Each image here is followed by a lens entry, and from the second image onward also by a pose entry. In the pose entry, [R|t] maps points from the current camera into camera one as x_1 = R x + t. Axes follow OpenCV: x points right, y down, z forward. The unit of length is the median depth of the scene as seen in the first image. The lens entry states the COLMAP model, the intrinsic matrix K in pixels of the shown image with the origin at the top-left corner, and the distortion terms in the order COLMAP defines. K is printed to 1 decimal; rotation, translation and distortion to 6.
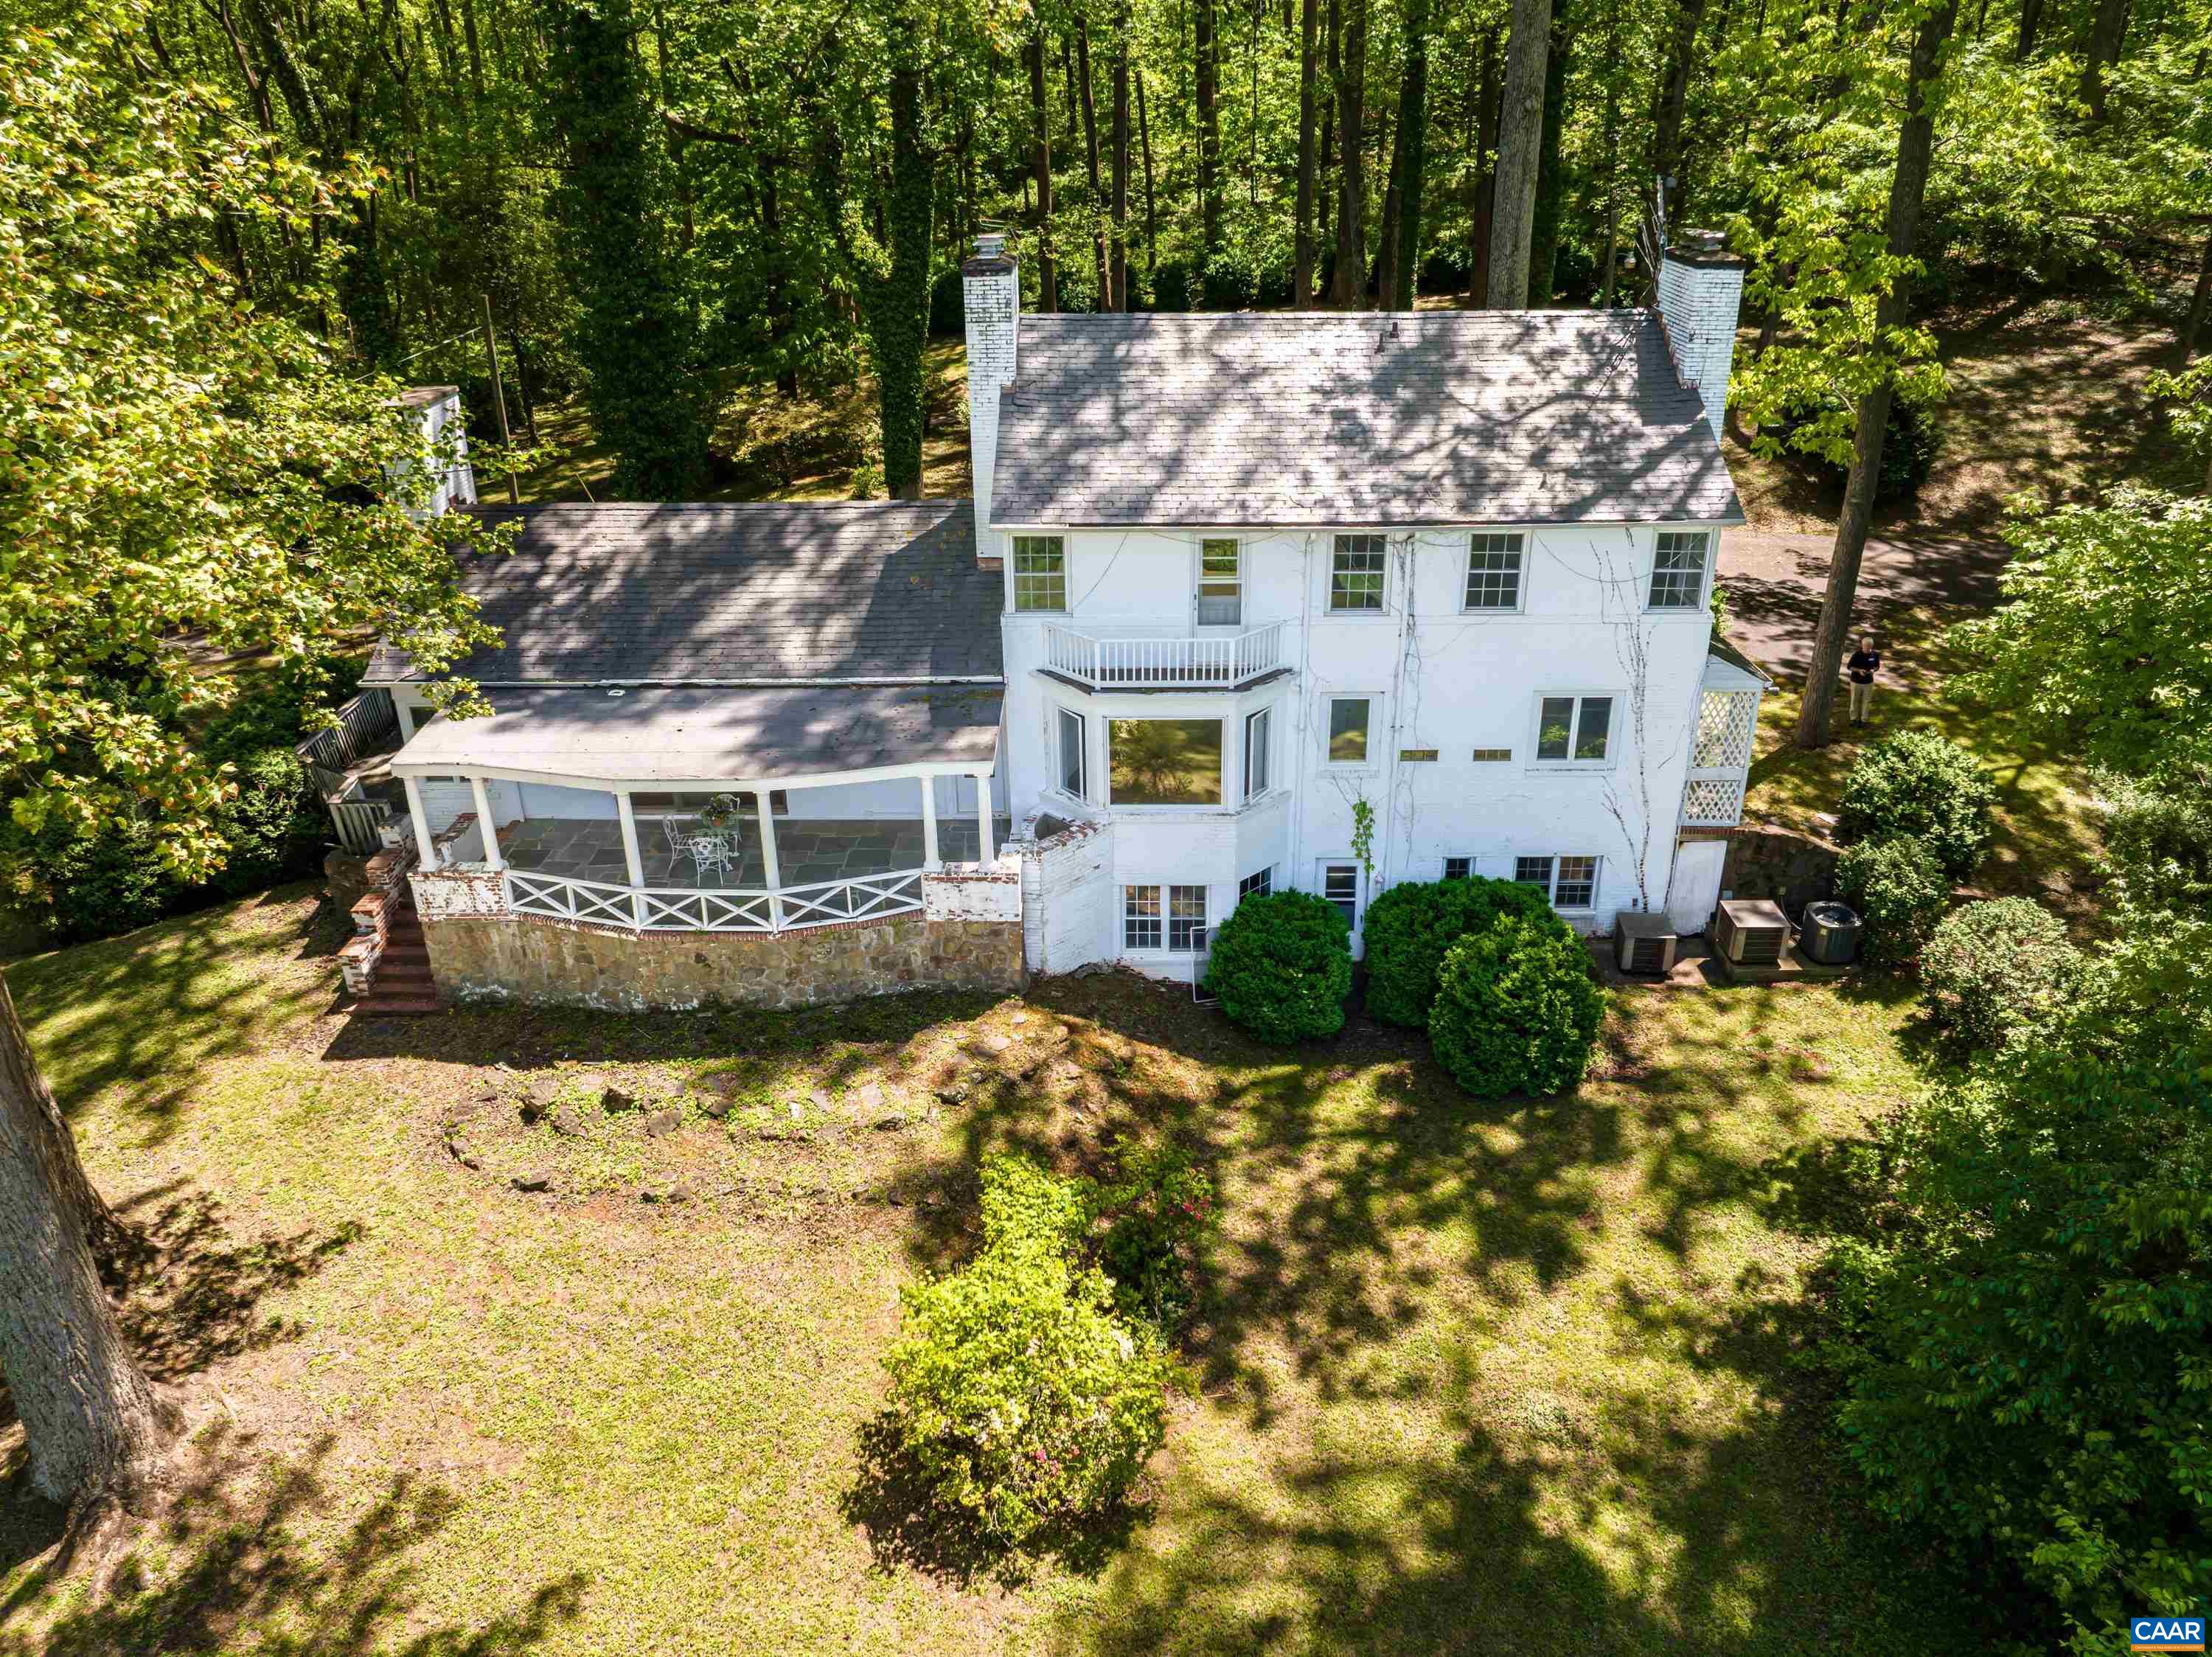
lens RADIAL K [[1569.4, 0, 1091.6], [0, 1569.4, 783.8], [0, 0, 1]] dist [-0.043406, 0.013186]
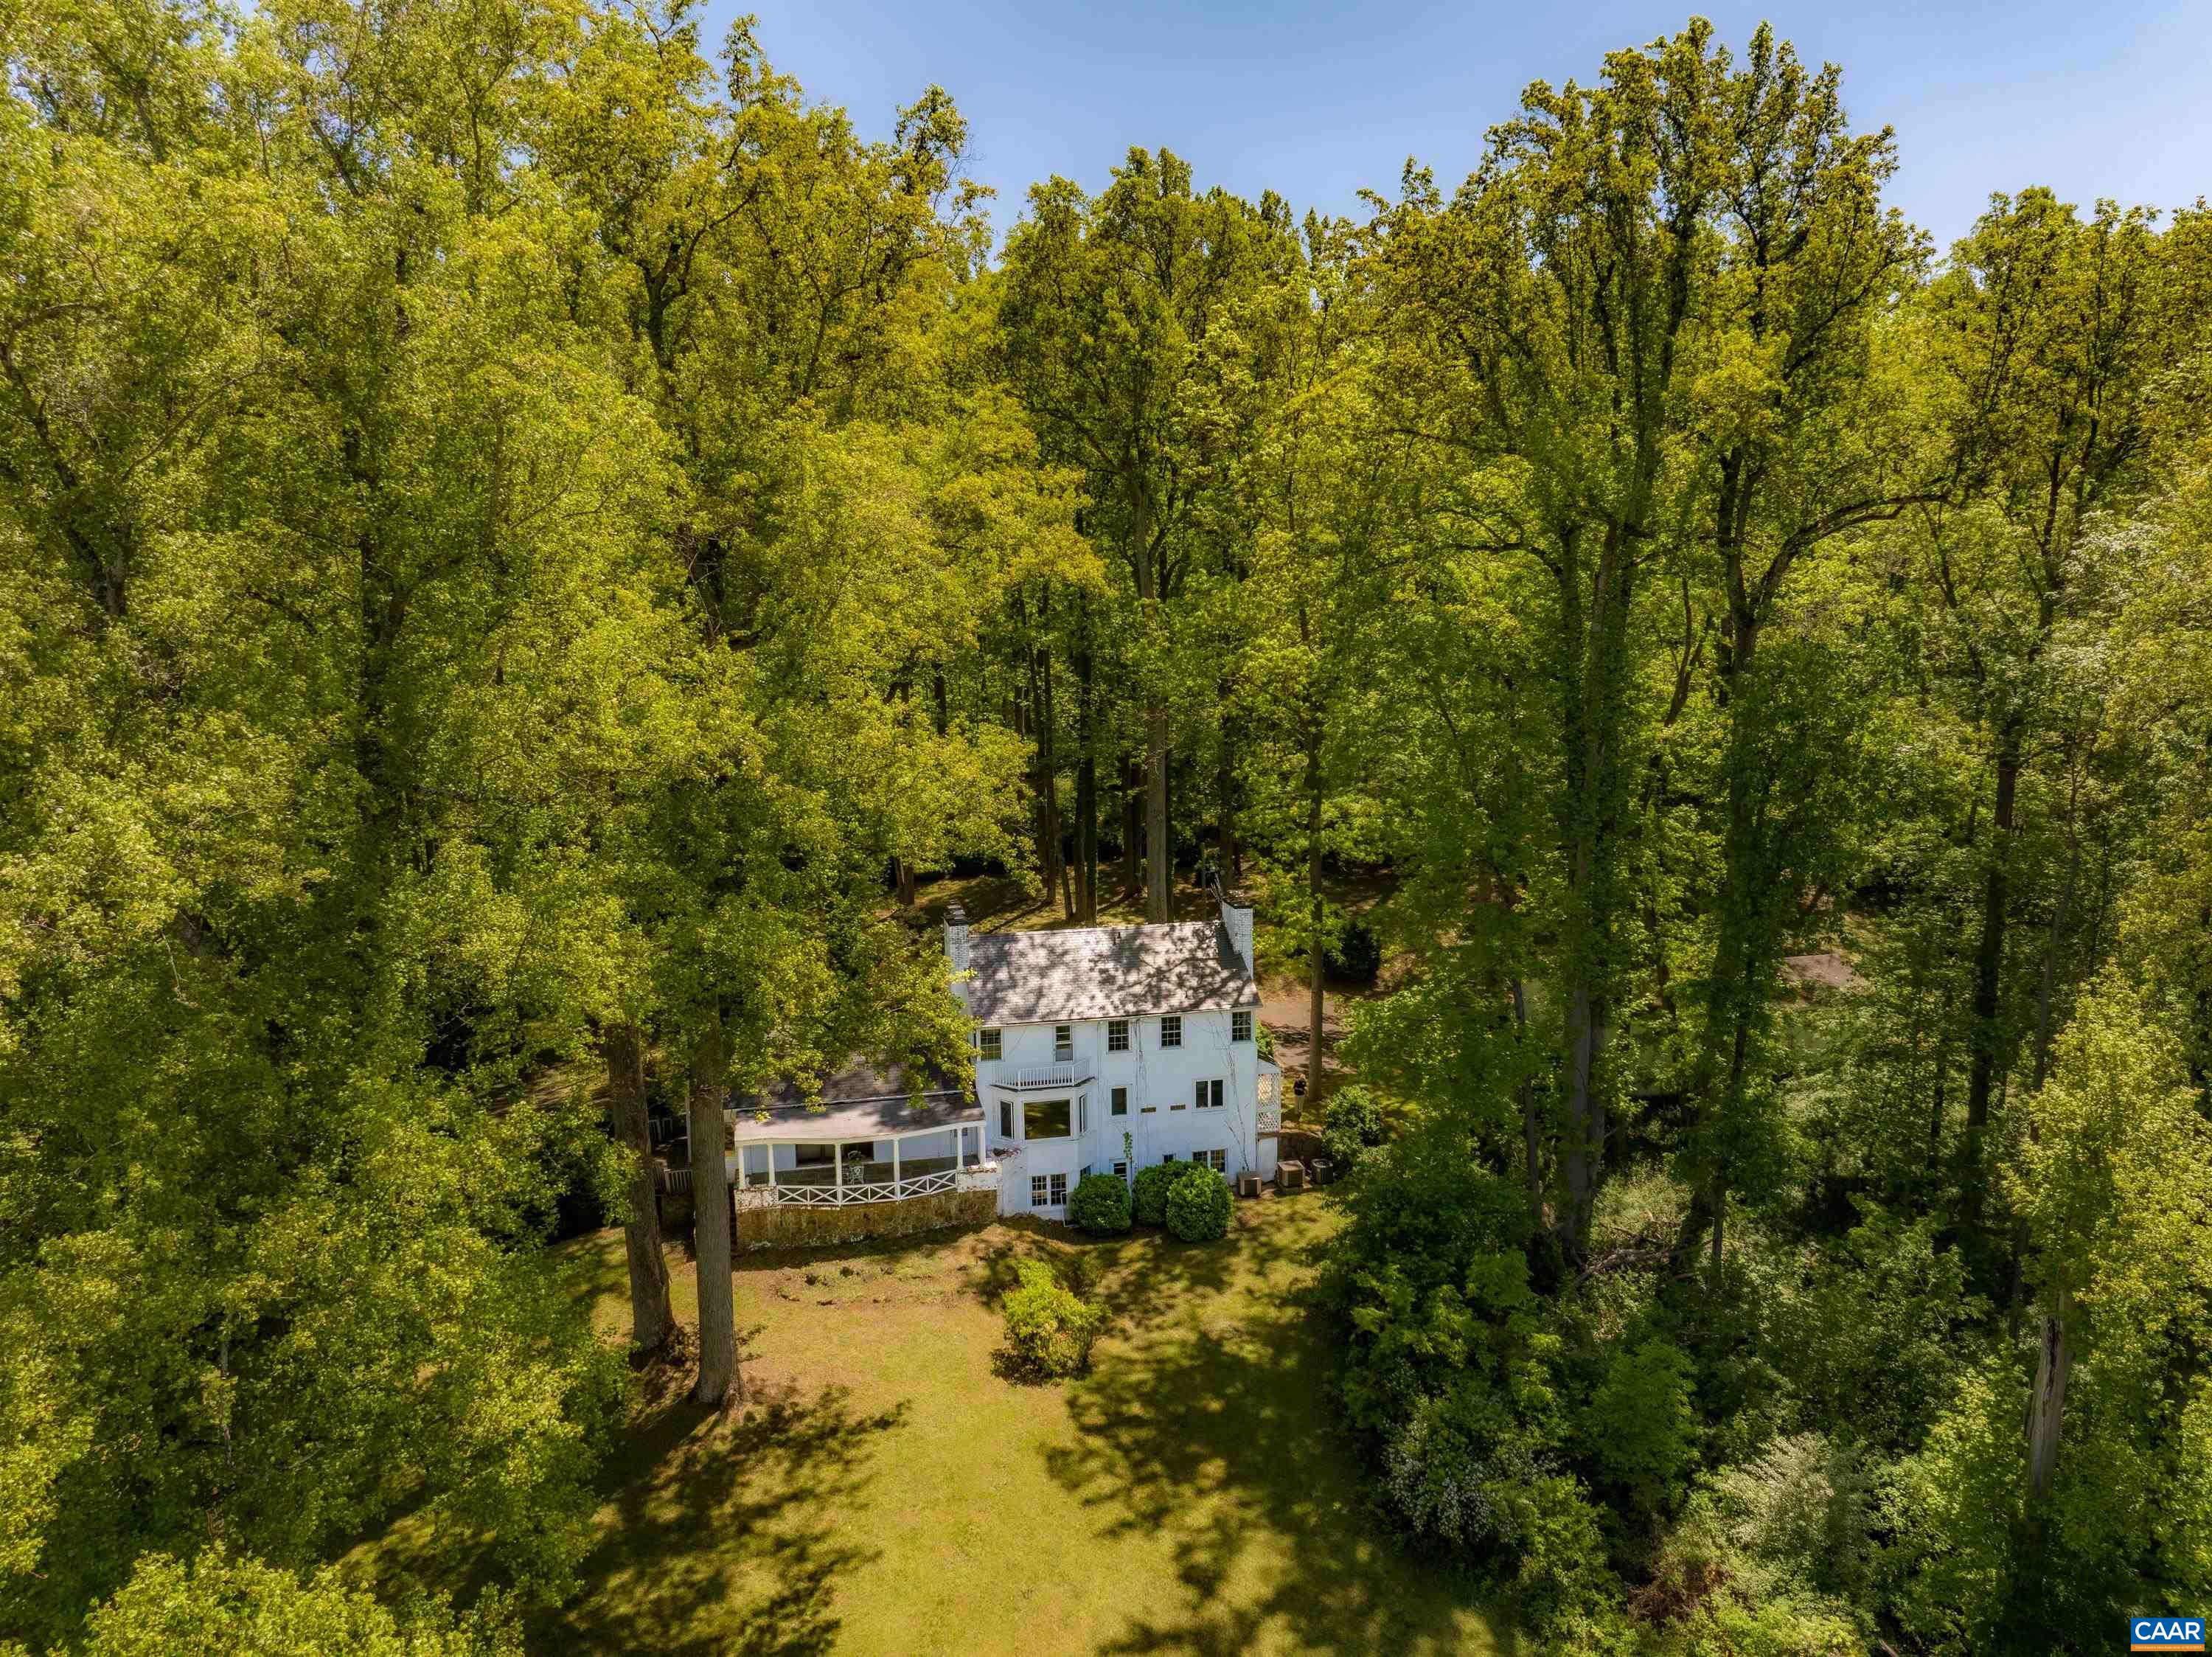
lens RADIAL K [[1569.4, 0, 1109.3], [0, 1569.4, 804.7], [0, 0, 1]] dist [-0.043406, 0.013186]
pose [[0.971274, -0.030655, 0.235980, -0.406933], [0.096460, 0.957260, -0.272669, 0.185658], [-0.217536, 0.287599, 0.932719, -1.380803]]
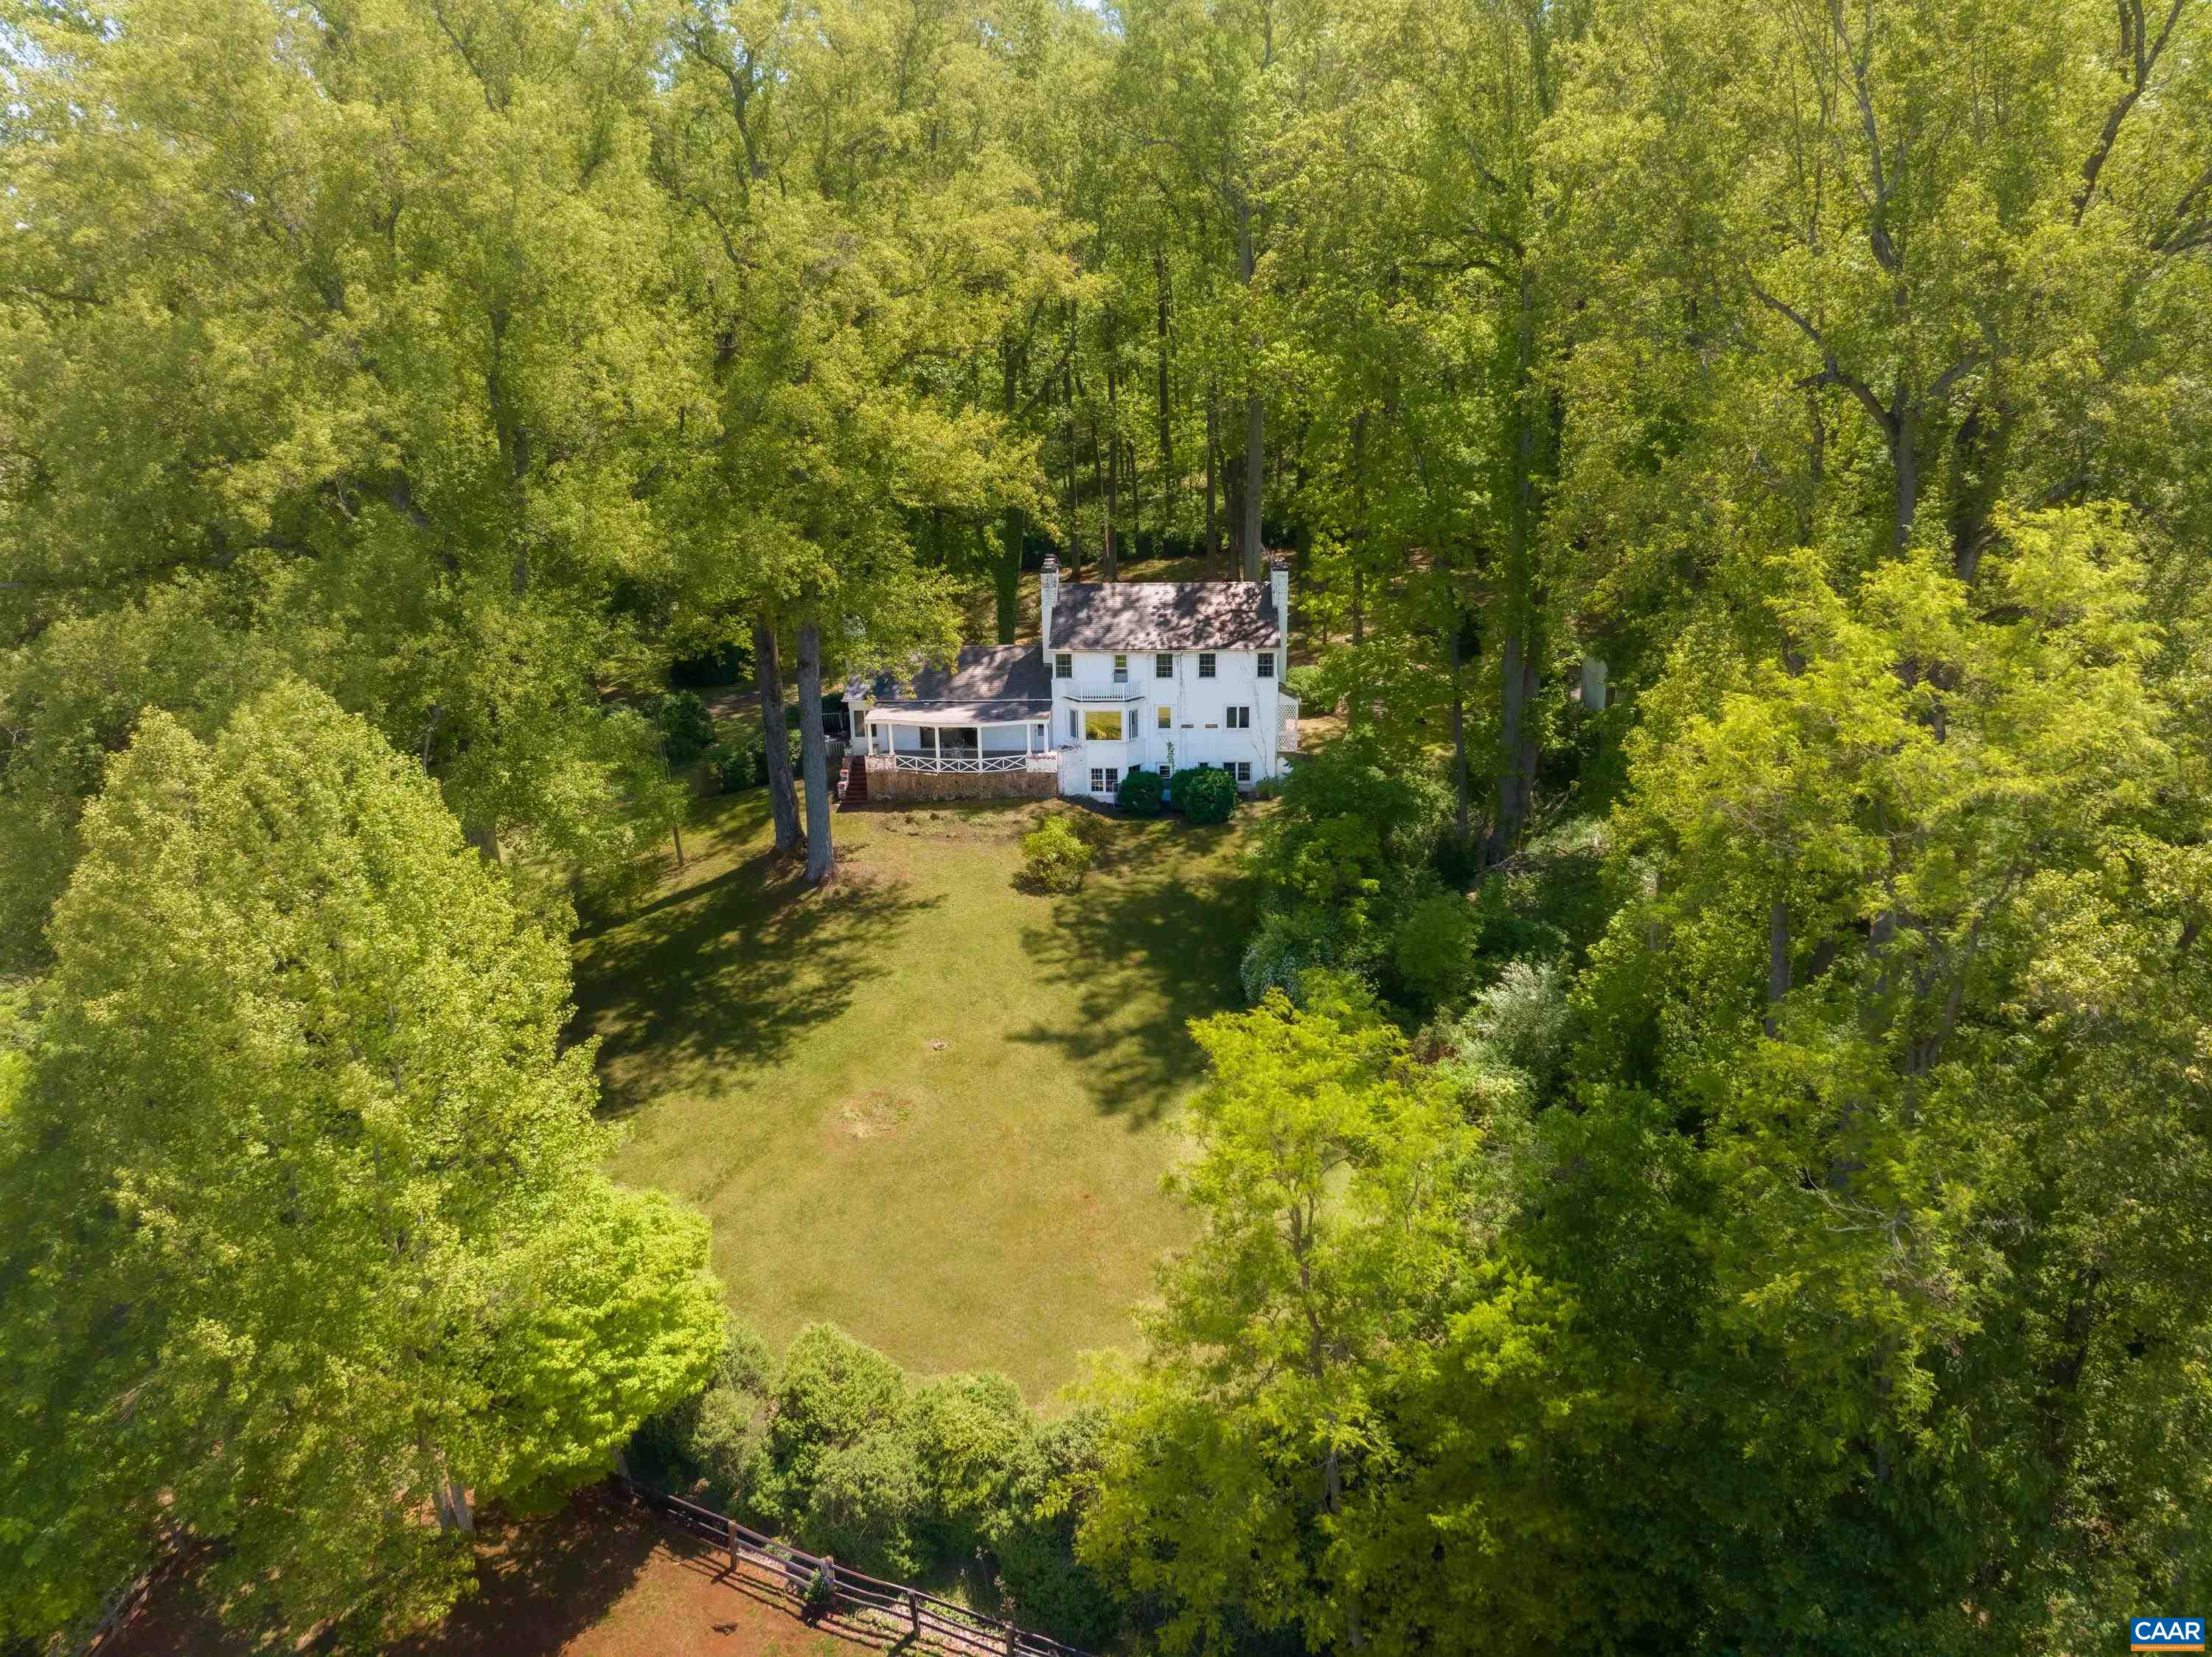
lens RADIAL K [[1569.4, 0, 1115.7], [0, 1569.4, 822.1], [0, 0, 1]] dist [-0.043406, 0.013186]
pose [[0.999904, 0.006868, -0.011999, 0.108823], [-0.007992, 0.995315, -0.096350, 0.473570], [0.011281, 0.096437, 0.995275, -2.067114]]
